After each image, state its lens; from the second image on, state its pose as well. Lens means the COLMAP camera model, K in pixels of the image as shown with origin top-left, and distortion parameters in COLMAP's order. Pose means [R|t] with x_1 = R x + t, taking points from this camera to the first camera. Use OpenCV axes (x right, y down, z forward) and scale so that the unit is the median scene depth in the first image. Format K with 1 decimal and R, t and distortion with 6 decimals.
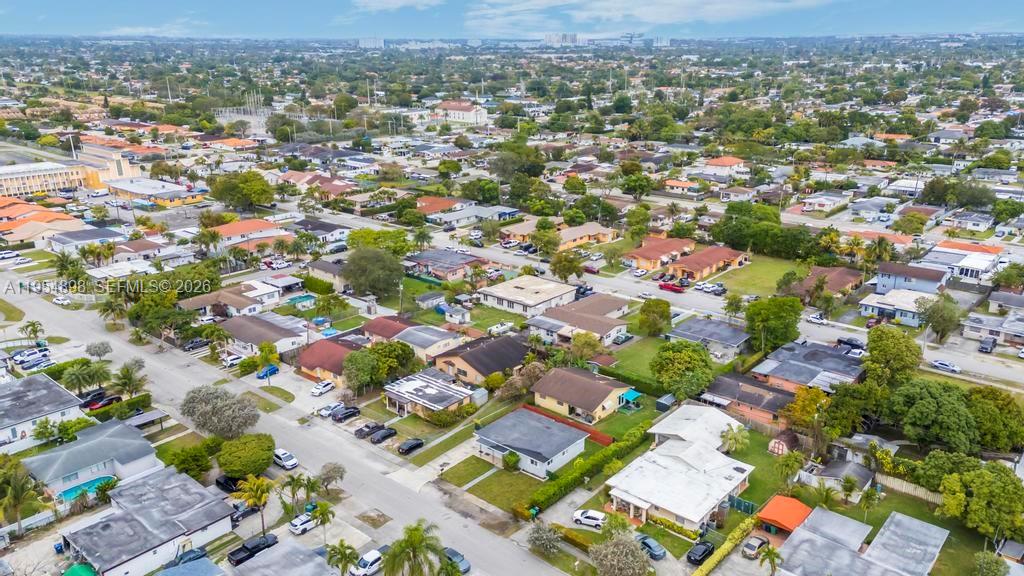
lens RADIAL K [[759.7, 0, 513.6], [0, 759.7, 288.5], [0, 0, 1]] dist [0.082015, -0.000820]
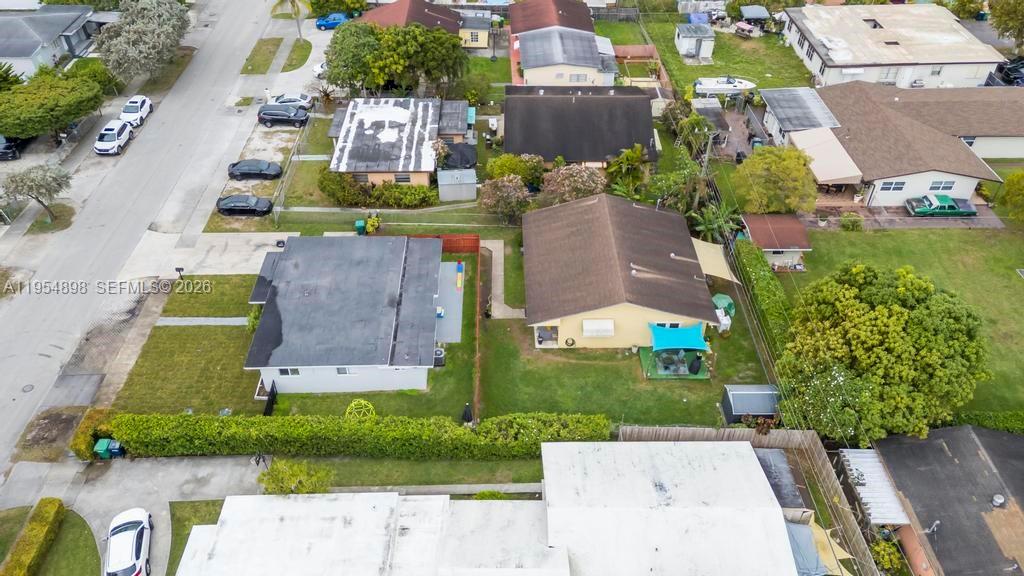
lens RADIAL K [[759.7, 0, 513.6], [0, 759.7, 288.5], [0, 0, 1]] dist [0.082015, -0.000820]
pose [[0.664070, 0.484028, -0.569849, 0.233930], [-0.238734, 0.859539, 0.451883, -0.027462], [0.708532, -0.164039, 0.686348, 0.516657]]
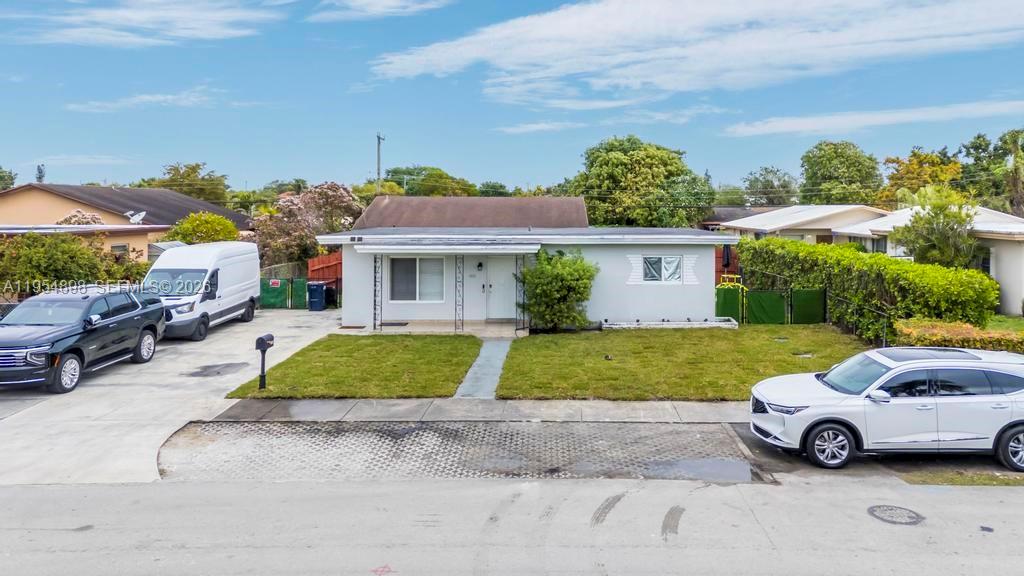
lens RADIAL K [[774.3, 0, 548.0], [0, 774.3, 200.2], [0, 0, 1]] dist [0.076850, -0.000980]
pose [[0.760817, 0.009429, 0.648898, -0.097447], [0.197980, 0.948857, -0.245915, 0.167660], [-0.618030, 0.315566, 0.720040, 0.547486]]
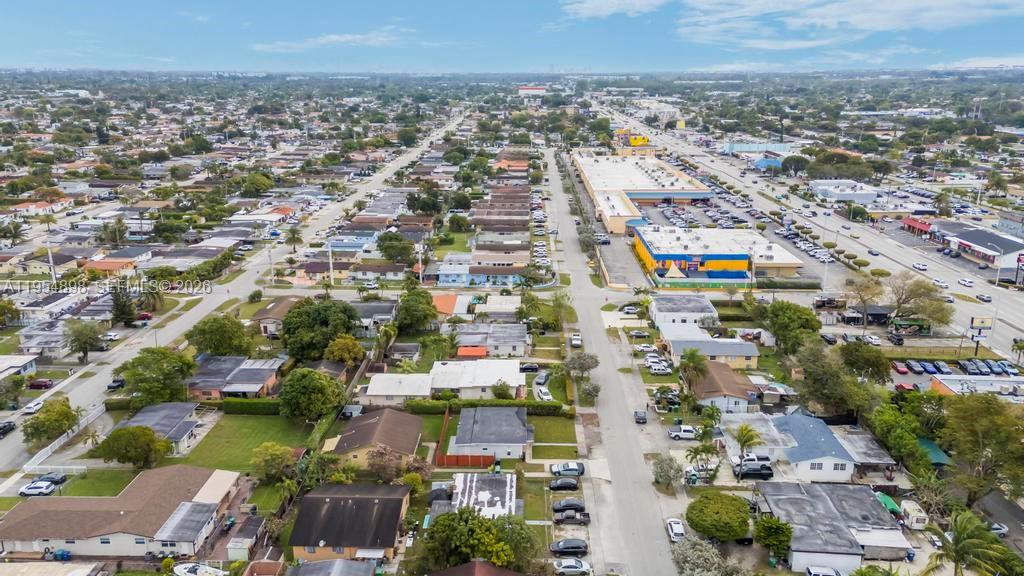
lens RADIAL K [[759.7, 0, 513.6], [0, 759.7, 288.5], [0, 0, 1]] dist [0.082015, -0.000820]
pose [[-0.632796, -0.211220, 0.744953, -0.532471], [0.243102, 0.859237, 0.450126, -0.322834], [-0.735167, 0.465938, -0.492374, 0.976190]]
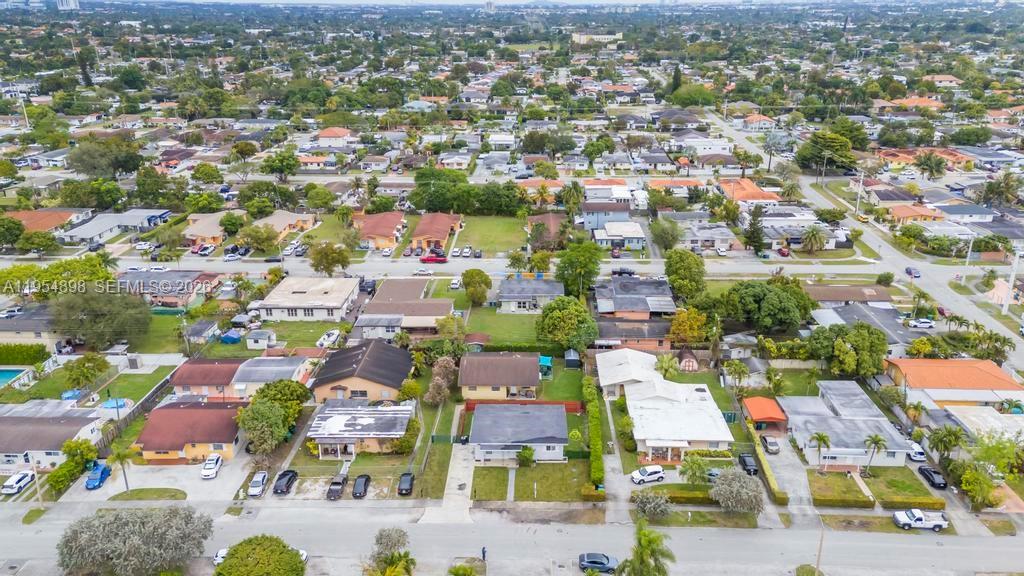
lens RADIAL K [[772.3, 0, 515.5], [0, 772.3, 287.3], [0, 0, 1]] dist [0.081144, -0.001829]
pose [[0.776962, -0.216095, 0.591297, -0.350187], [0.197794, 0.975473, 0.096595, -0.047040], [-0.597668, 0.041904, 0.800648, 0.152227]]
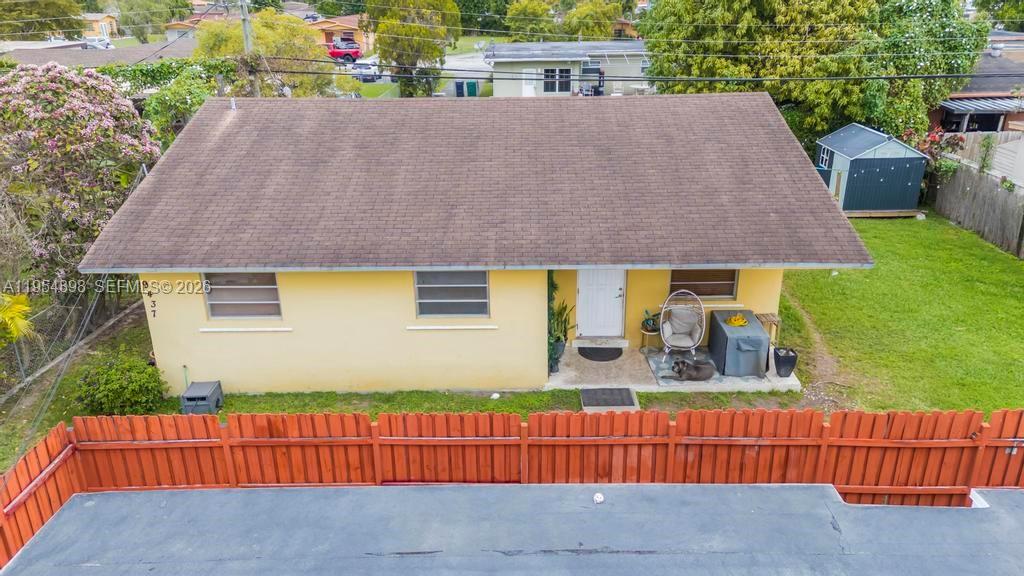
lens RADIAL K [[759.7, 0, 513.6], [0, 759.7, 288.5], [0, 0, 1]] dist [0.082015, -0.000820]
pose [[0.767910, -0.239505, 0.594097, 0.003804], [0.206870, 0.970497, 0.123854, 0.103970], [-0.606233, 0.027792, 0.794801, 0.684183]]
